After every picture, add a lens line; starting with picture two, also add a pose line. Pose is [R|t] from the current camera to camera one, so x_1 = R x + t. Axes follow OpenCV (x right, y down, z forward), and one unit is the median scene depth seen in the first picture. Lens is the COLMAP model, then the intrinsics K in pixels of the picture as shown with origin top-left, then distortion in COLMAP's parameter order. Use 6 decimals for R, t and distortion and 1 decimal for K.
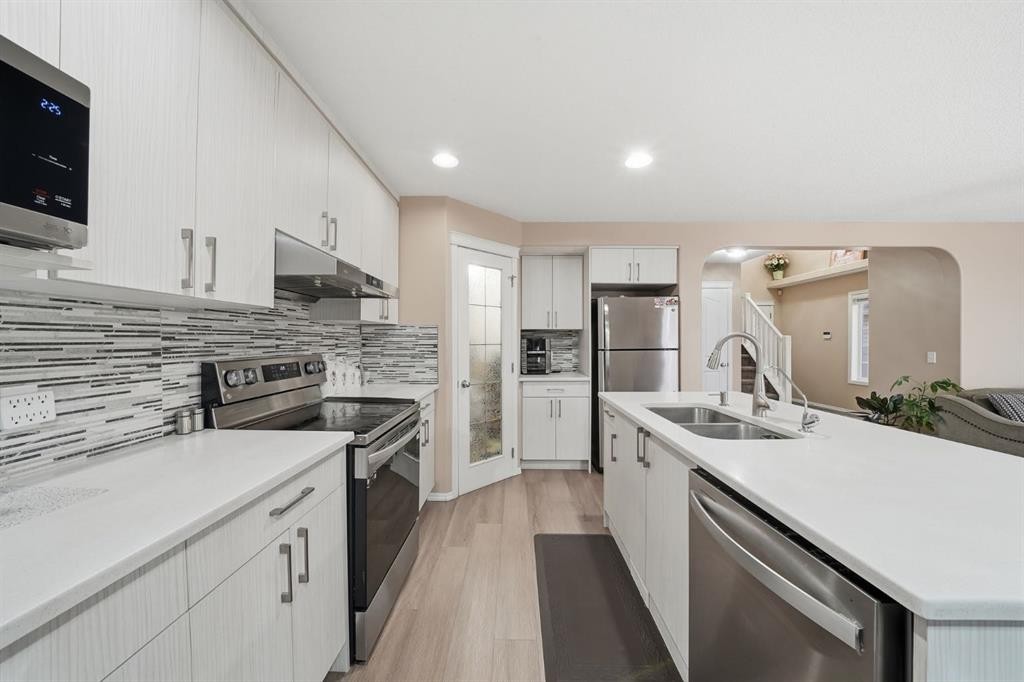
lens RADIAL K [[357.1, 0, 510.4], [0, 357.1, 342.6], [0, 0, 1]] dist [-0.016076, -0.000011]
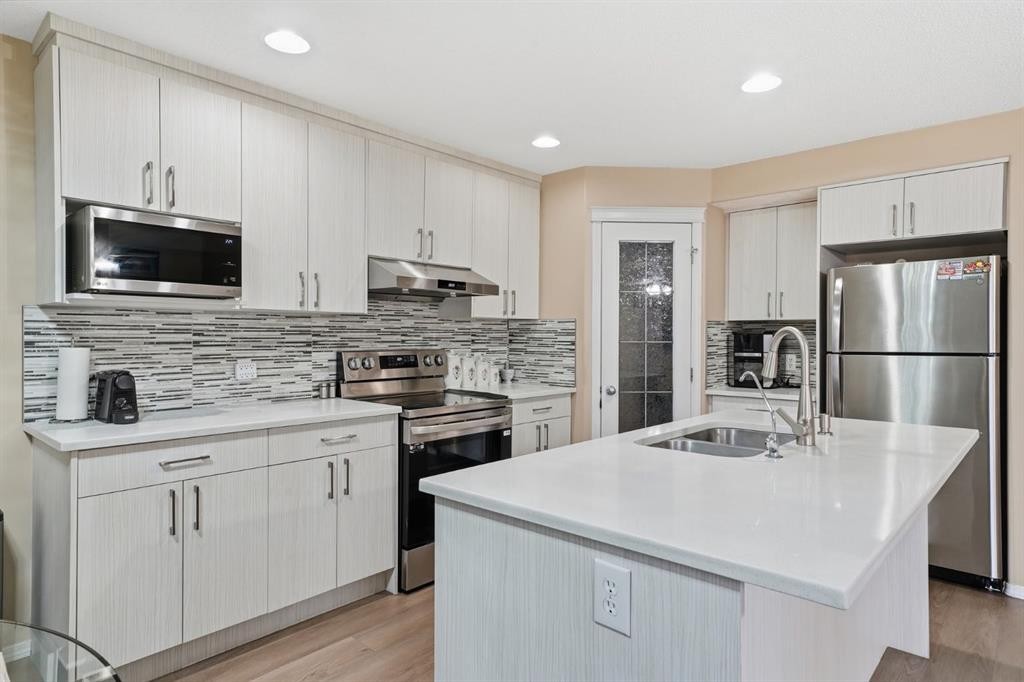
lens RADIAL K [[605.0, 0, 515.3], [0, 605.0, 335.2], [0, 0, 1]] dist [0.045731, -0.000808]
pose [[0.756562, 0.001471, -0.653921, 1.012404], [-0.005775, 0.999973, -0.004432, -0.003366], [0.653897, 0.007130, 0.756550, -0.315903]]
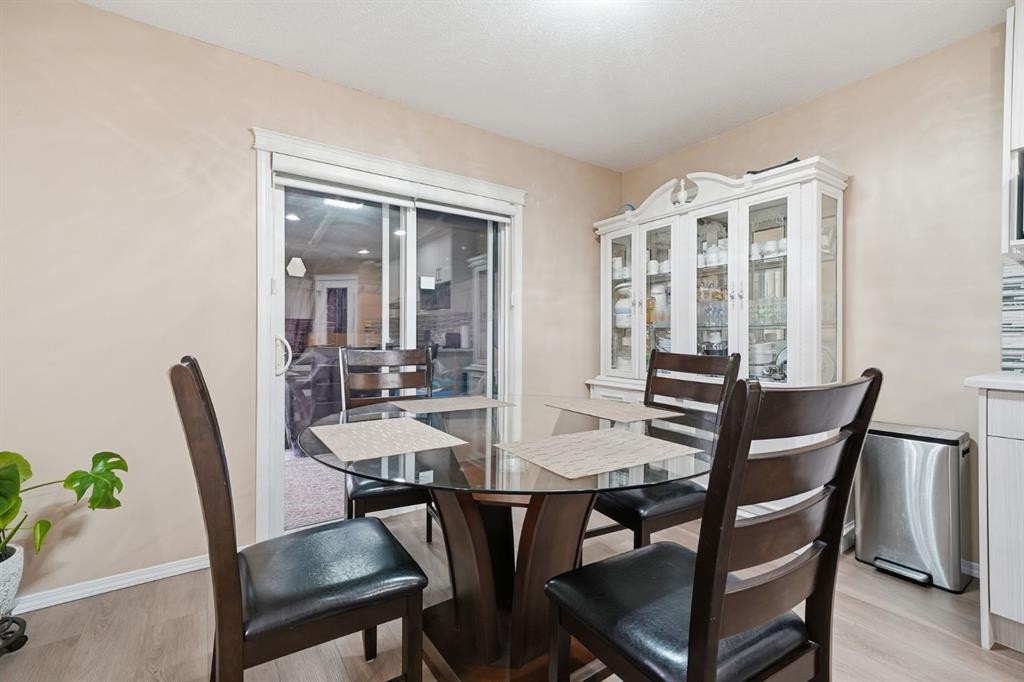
lens RADIAL K [[439.7, 0, 506.6], [0, 439.7, 339.7], [0, 0, 1]] dist [-0.004779, -0.000300]
pose [[-0.816855, -0.004071, -0.576829, 0.875432], [-0.006690, 0.999975, 0.002416, 0.119532], [0.576805, 0.005832, -0.816861, 0.181643]]
